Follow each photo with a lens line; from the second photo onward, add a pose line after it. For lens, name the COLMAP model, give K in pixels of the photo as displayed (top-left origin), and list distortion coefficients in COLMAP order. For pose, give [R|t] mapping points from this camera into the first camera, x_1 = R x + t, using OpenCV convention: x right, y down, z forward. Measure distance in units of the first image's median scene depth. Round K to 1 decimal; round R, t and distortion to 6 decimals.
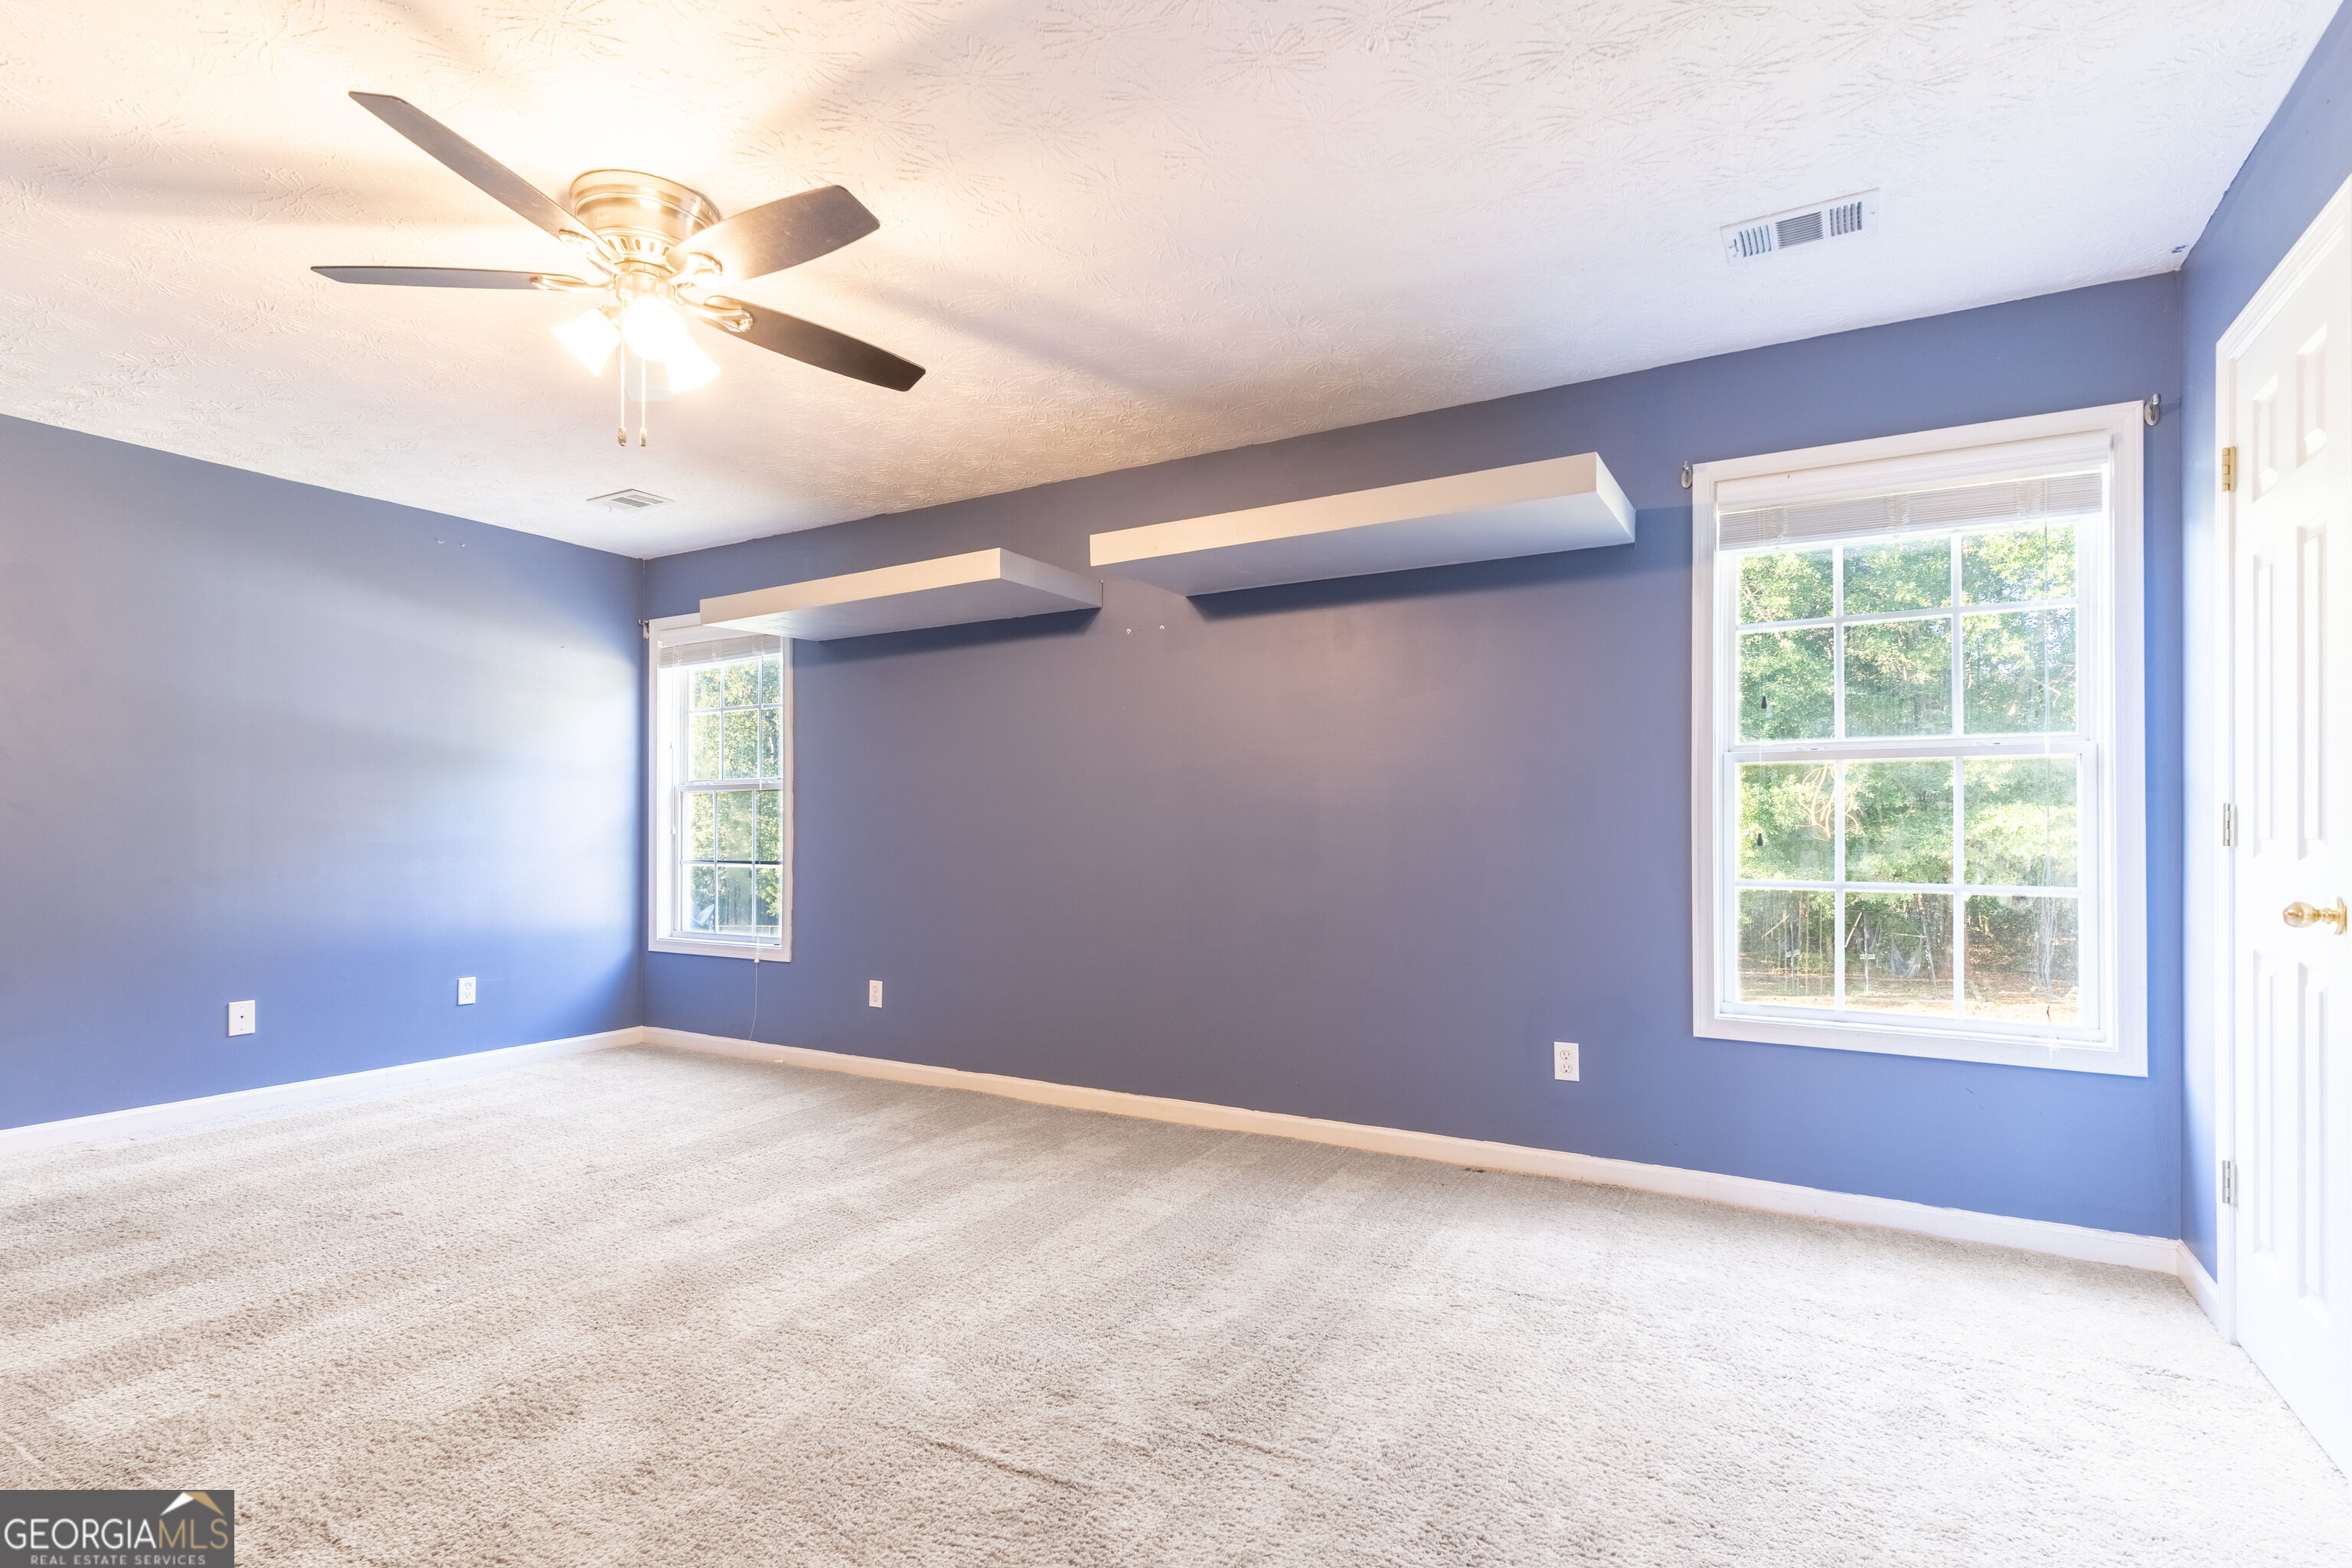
lens RADIAL K [[1115.0, 0, 1176.0], [0, 1115.0, 784.0], [0, 0, 1]] dist [0.001646, 0.000120]
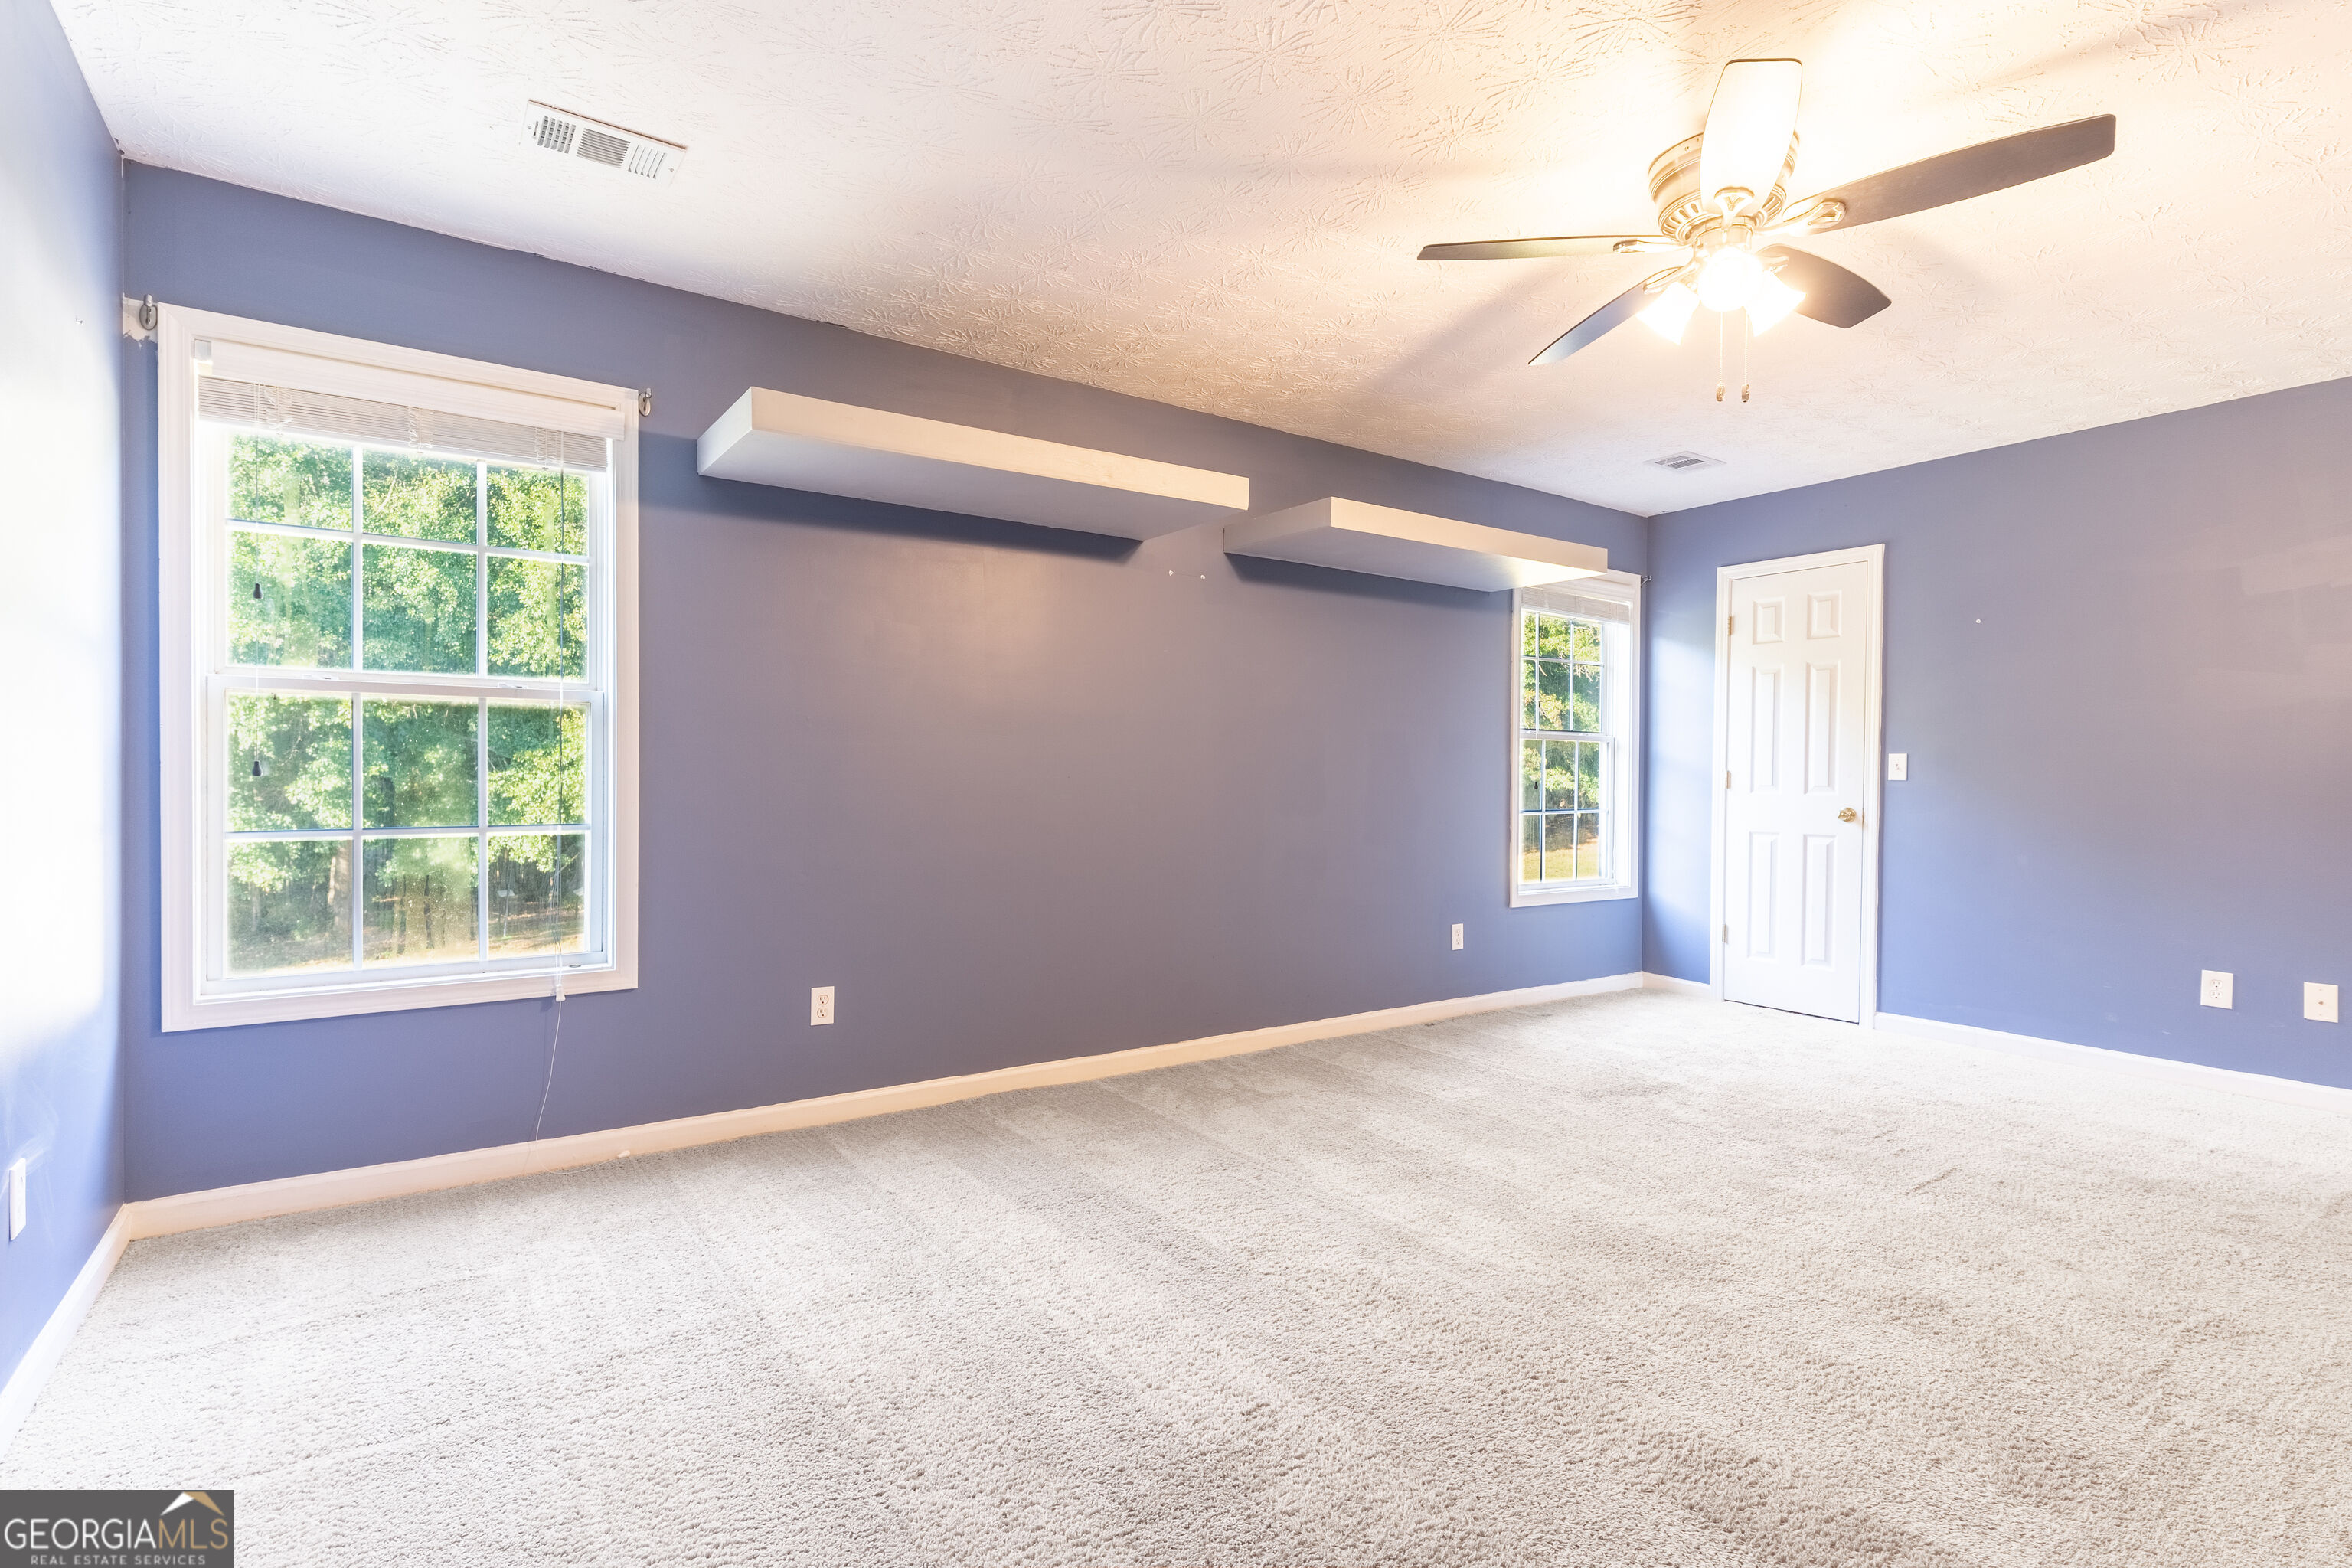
lens RADIAL K [[1134.0, 0, 1152.6], [0, 1134.0, 776.5], [0, 0, 1]] dist [-0.000105, 0.000156]
pose [[0.441300, -0.006298, 0.897337, -1.034967], [-0.056078, 0.997827, 0.034582, 0.006751], [-0.895606, -0.065581, 0.439988, 0.630717]]
